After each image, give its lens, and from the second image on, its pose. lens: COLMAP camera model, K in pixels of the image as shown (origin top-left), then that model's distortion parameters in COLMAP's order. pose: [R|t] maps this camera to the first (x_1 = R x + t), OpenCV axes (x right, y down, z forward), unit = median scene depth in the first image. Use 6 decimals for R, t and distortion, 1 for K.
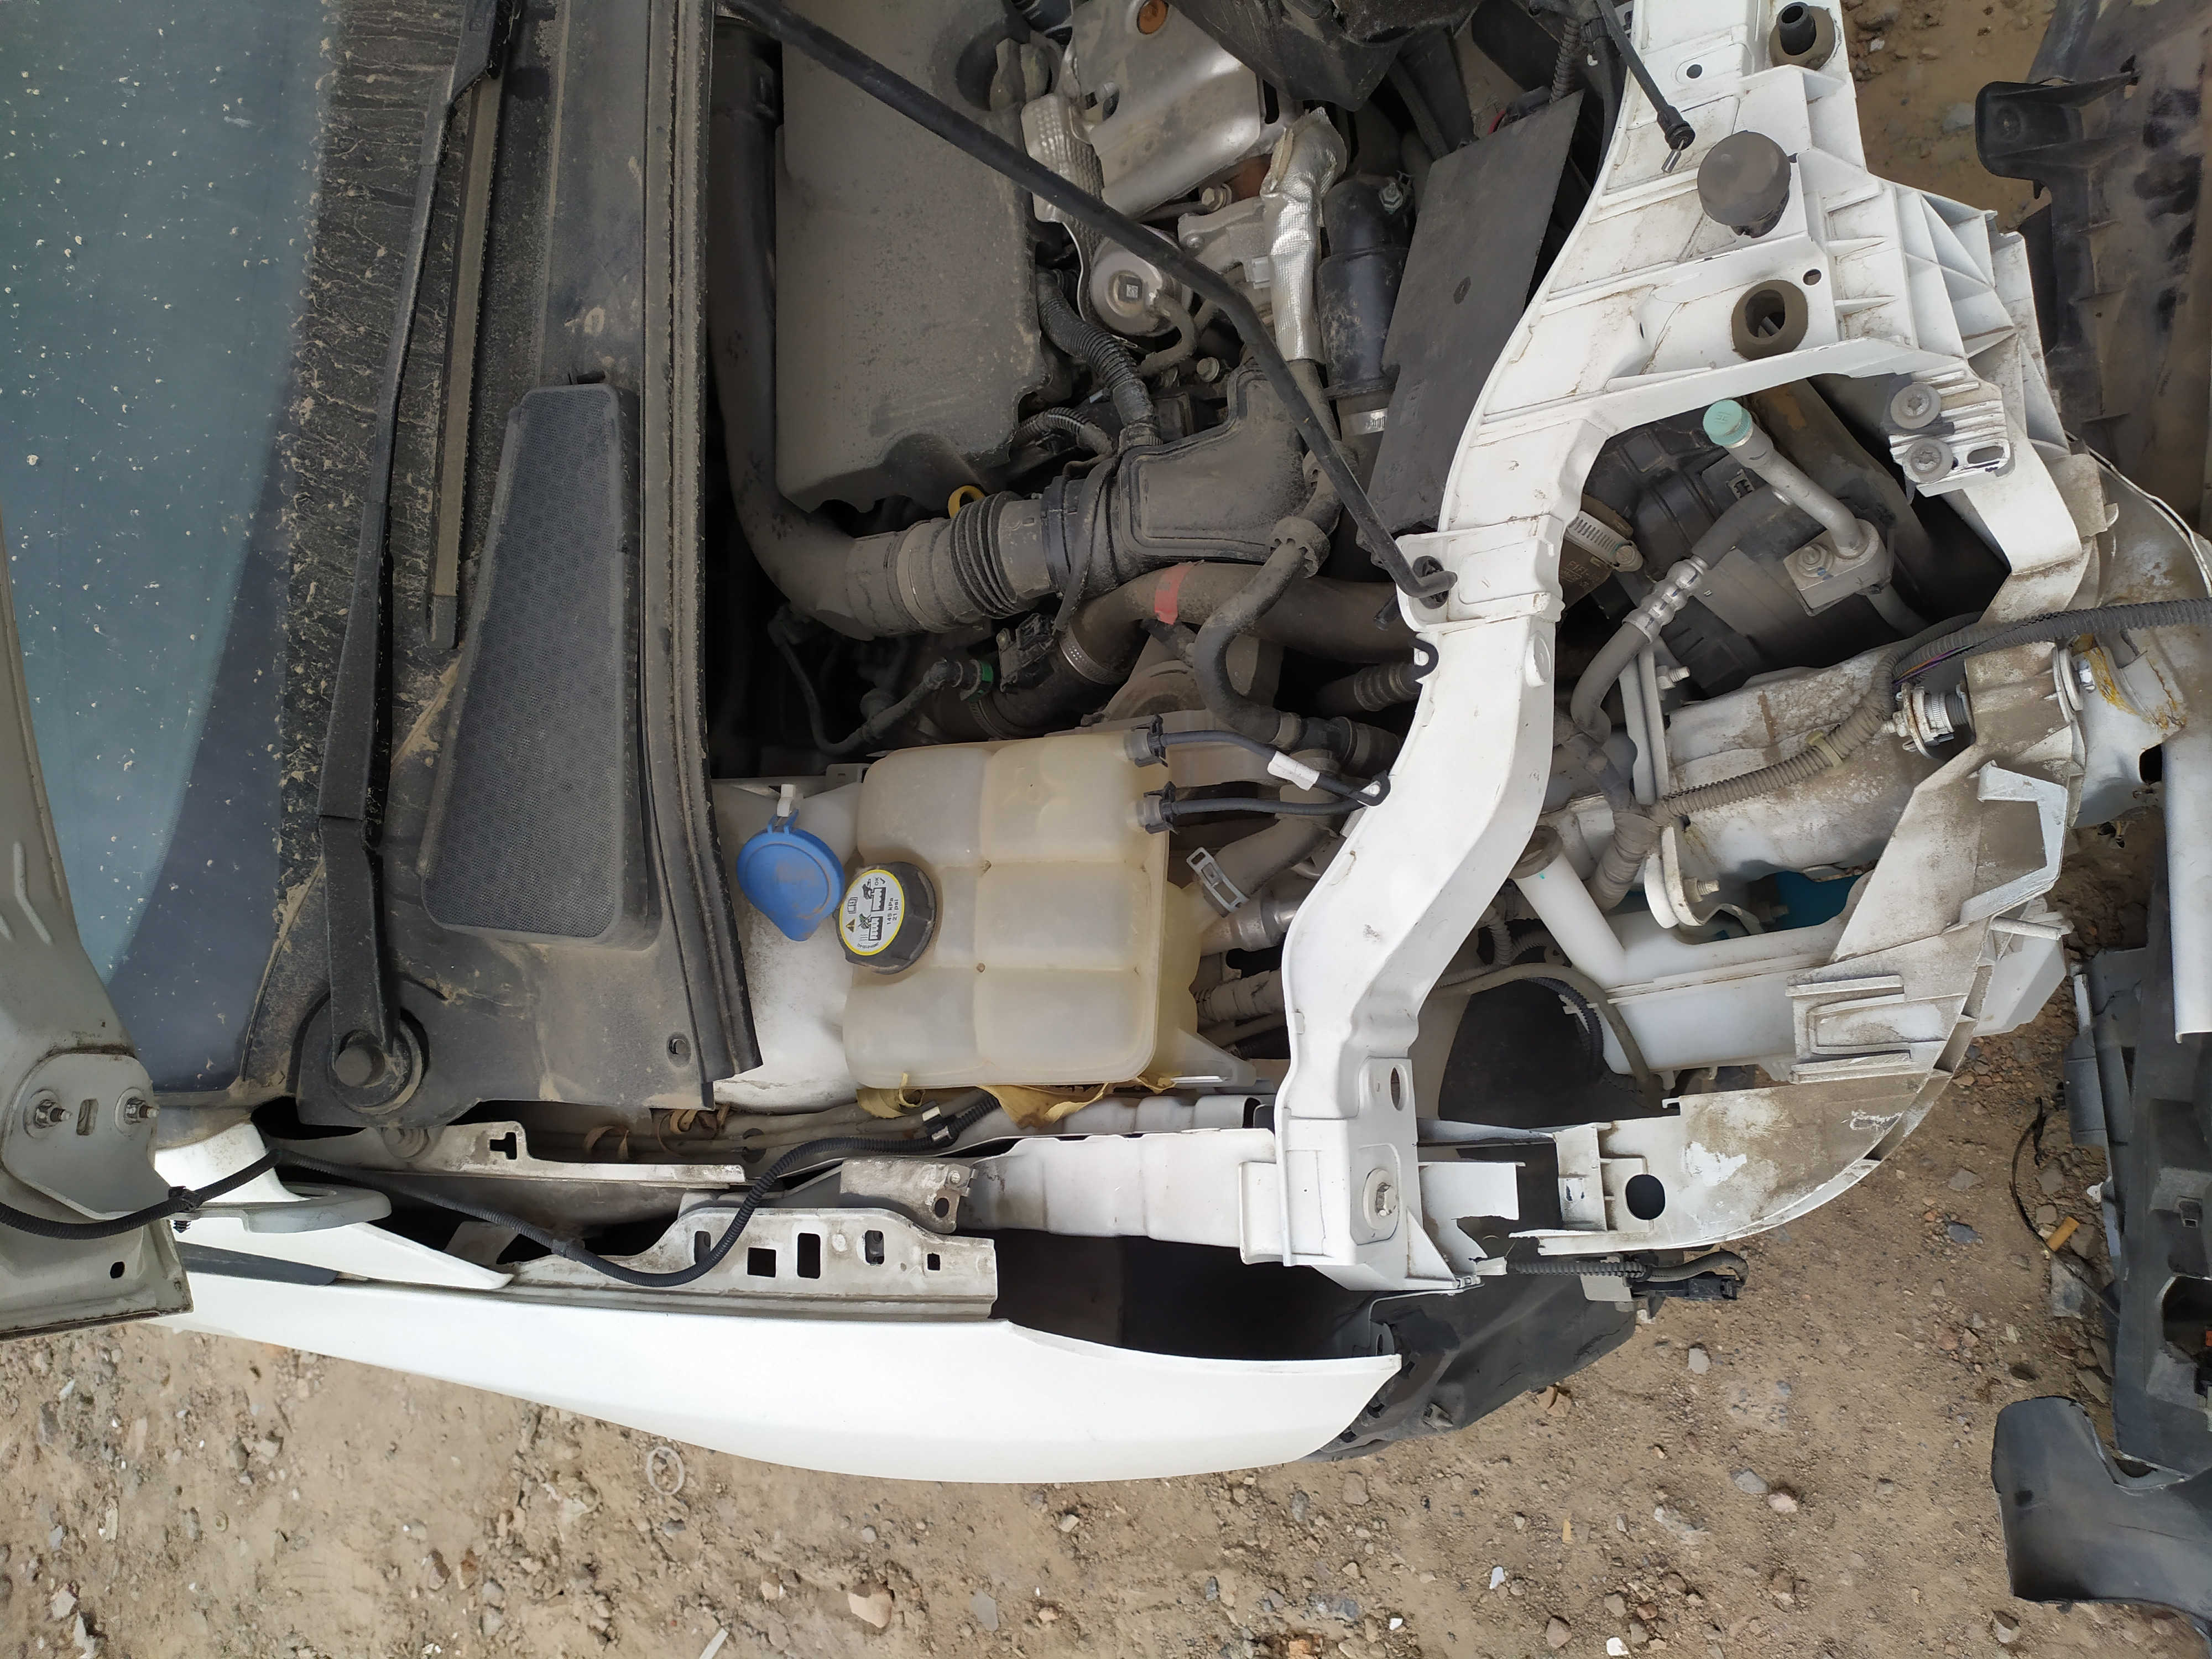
lens RADIAL K [[1680.9, 0, 1110.8], [0, 1680.9, 845.1], [0, 0, 1]] dist [0.065480, -0.044735]
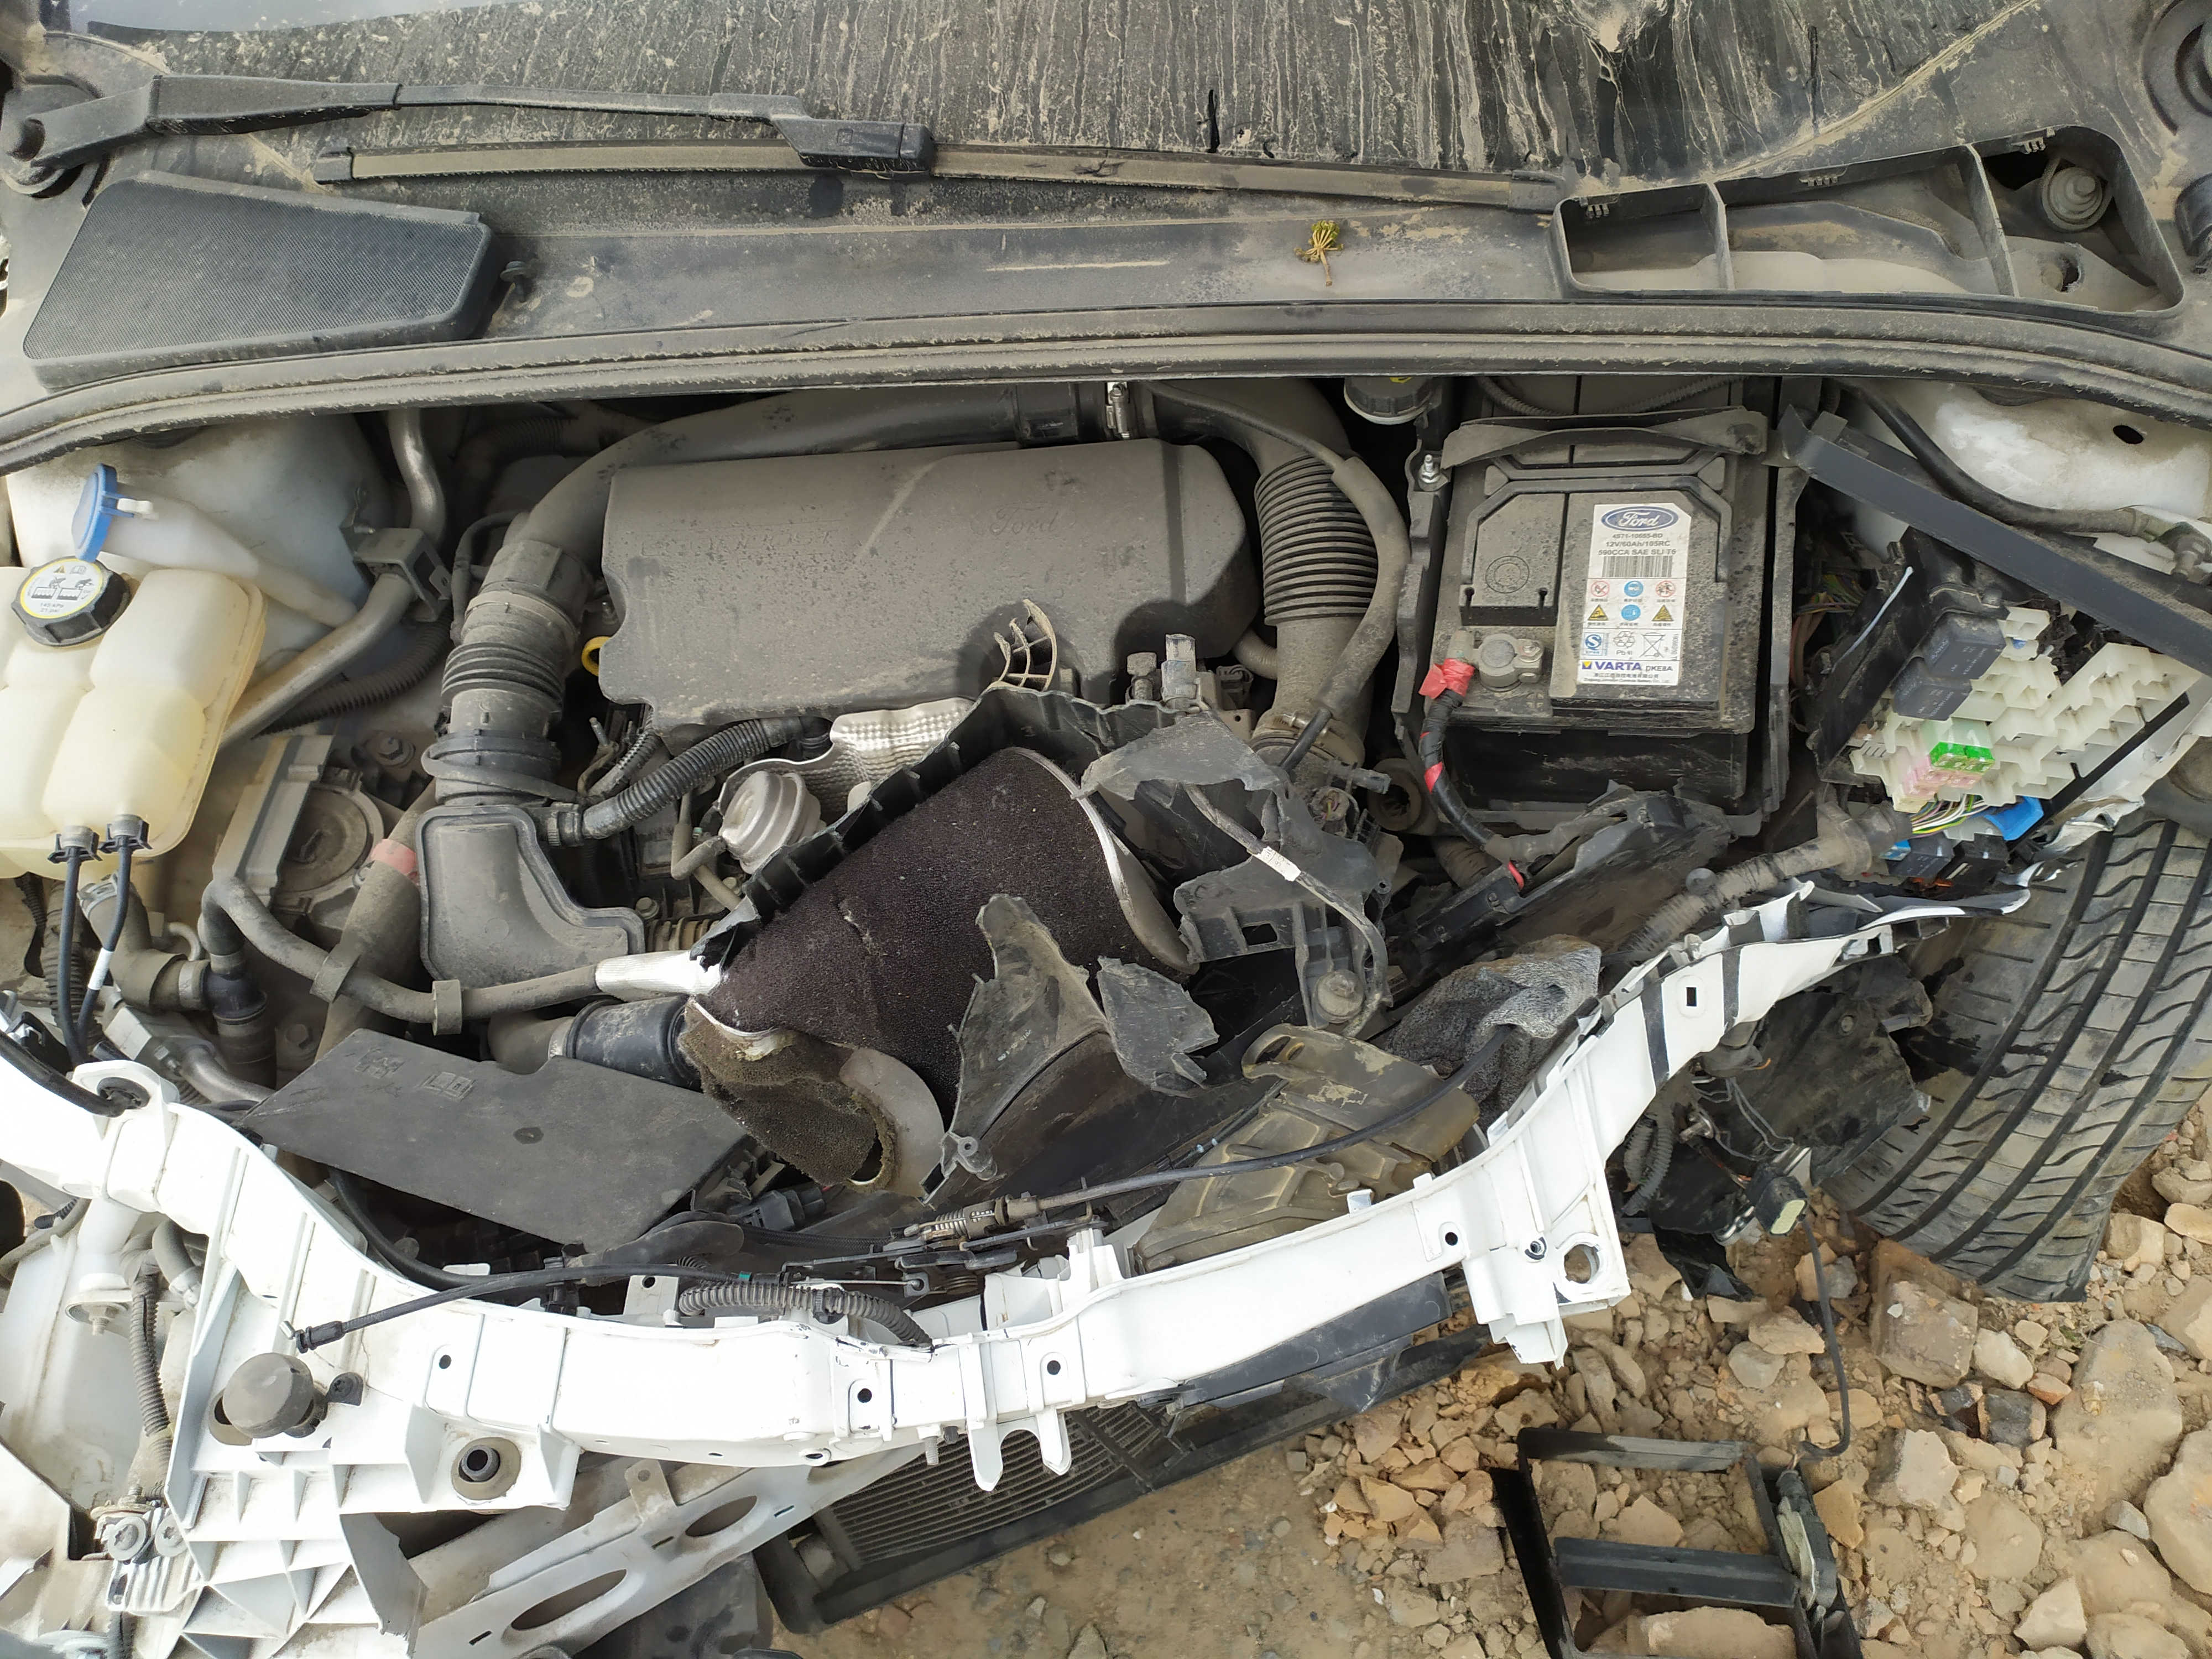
lens RADIAL K [[1680.9, 0, 1110.8], [0, 1680.9, 845.1], [0, 0, 1]] dist [0.065480, -0.044735]
pose [[0.013011, 0.999147, 0.039180, -0.006177], [-0.951724, 0.000357, 0.306954, -0.902433], [0.306679, -0.041282, 0.950917, 0.113516]]
